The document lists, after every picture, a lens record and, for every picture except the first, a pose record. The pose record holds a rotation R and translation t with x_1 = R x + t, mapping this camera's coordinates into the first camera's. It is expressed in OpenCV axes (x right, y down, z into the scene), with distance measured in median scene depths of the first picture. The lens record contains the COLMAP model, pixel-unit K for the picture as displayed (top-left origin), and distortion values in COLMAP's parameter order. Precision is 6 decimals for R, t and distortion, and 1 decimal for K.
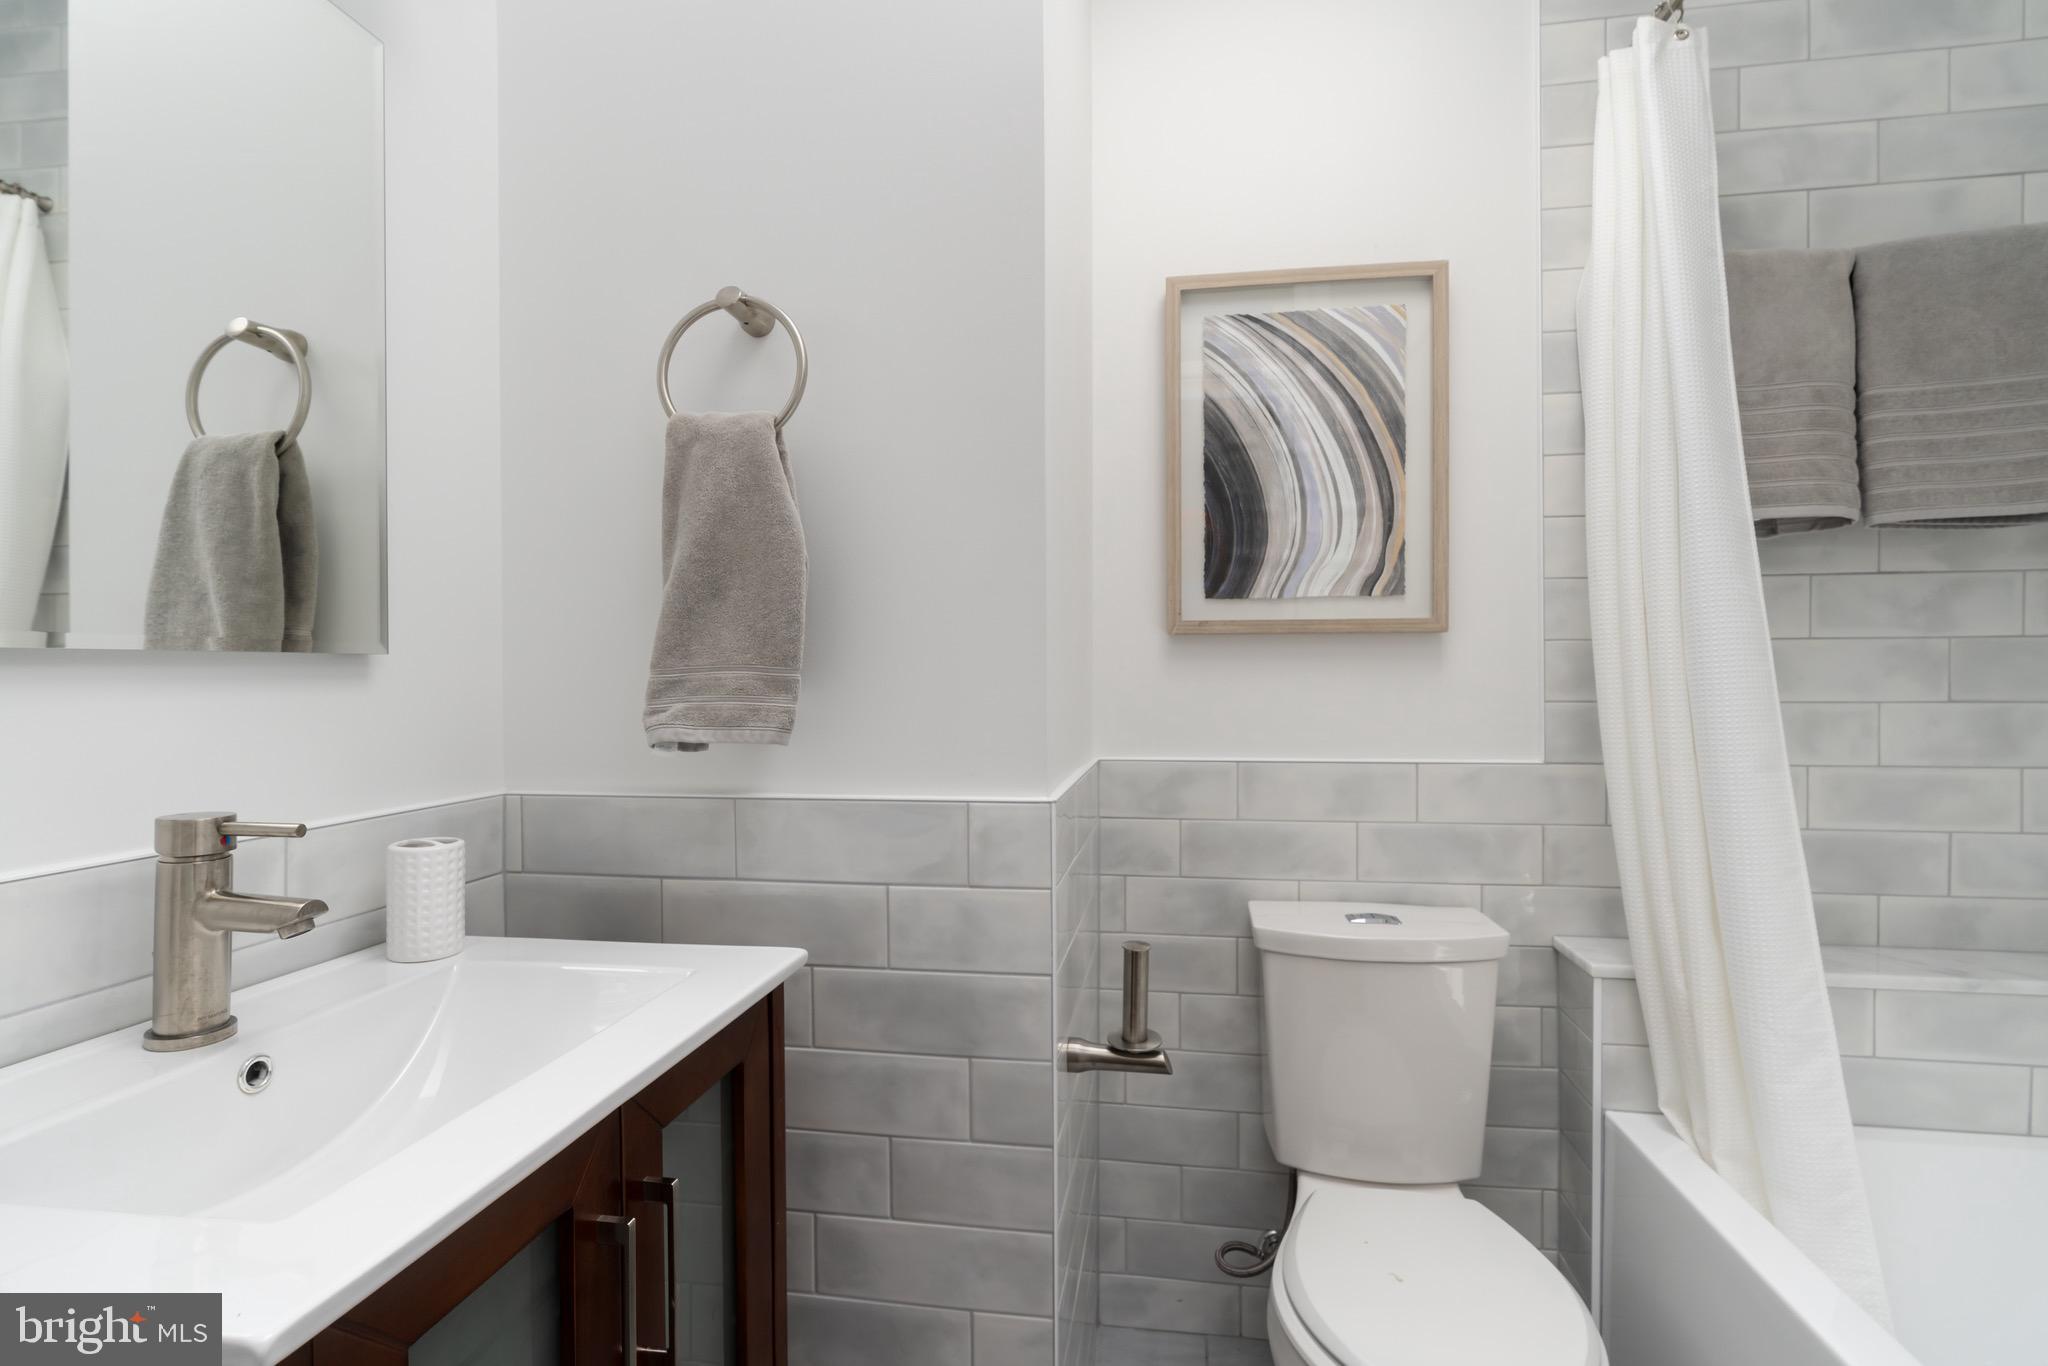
lens RADIAL K [[927.2, 0, 1029.1], [0, 927.2, 678.0], [0, 0, 1]] dist [-0.001293, 0.001680]
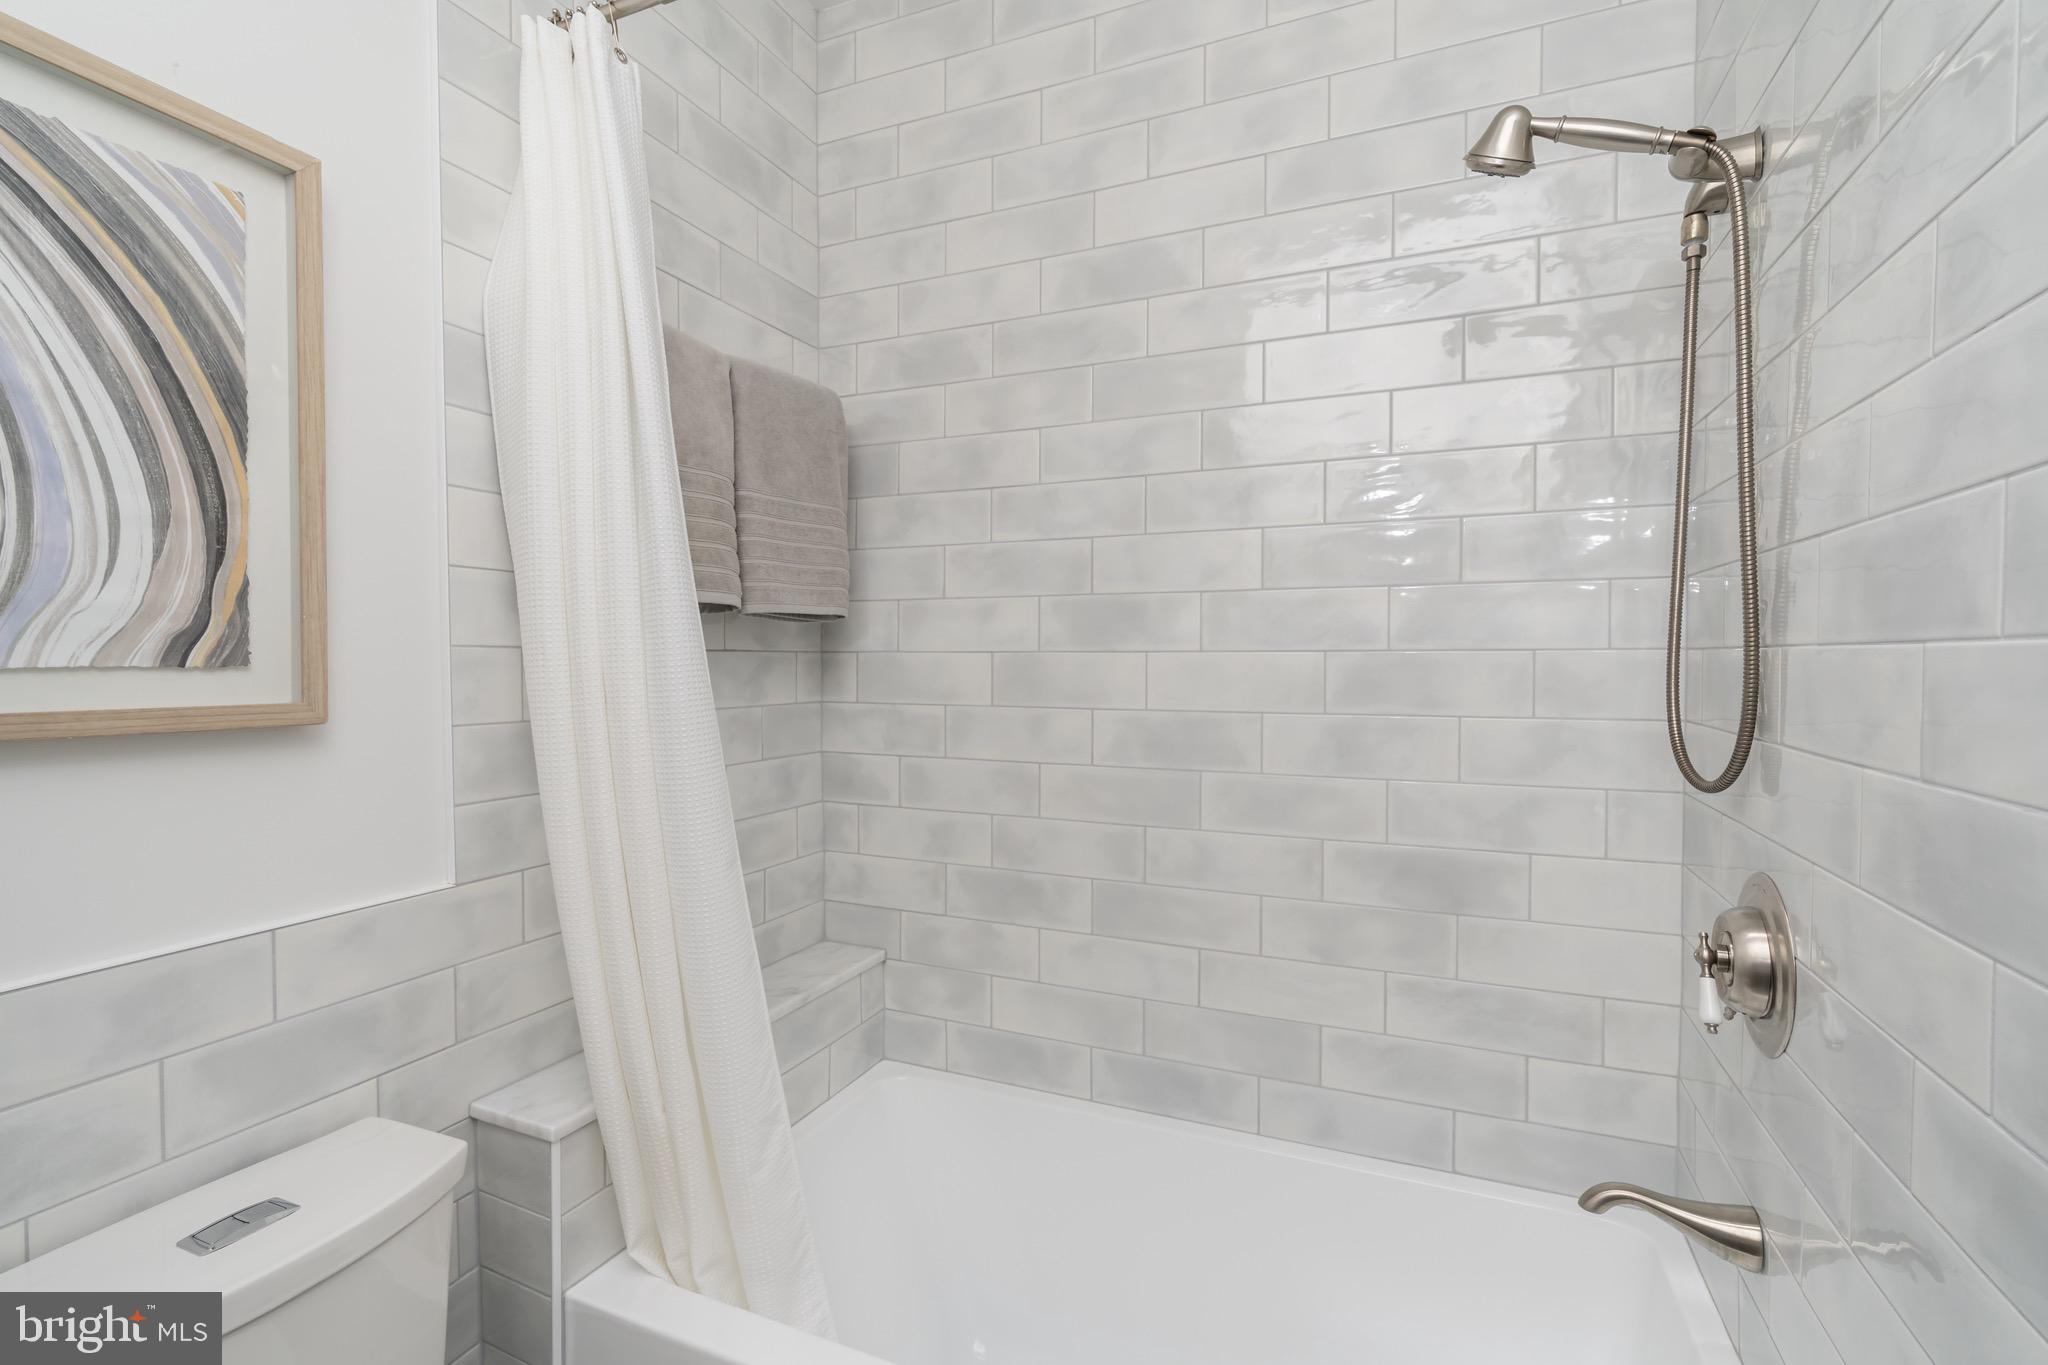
lens RADIAL K [[927.2, 0, 1029.0], [0, 927.2, 676.4], [0, 0, 1]] dist [-0.001293, 0.001680]
pose [[0.237113, -0.019353, 0.971289, -0.073844], [0.003902, 0.999812, 0.018969, -0.092335], [-0.971474, -0.000708, 0.237144, 0.345796]]
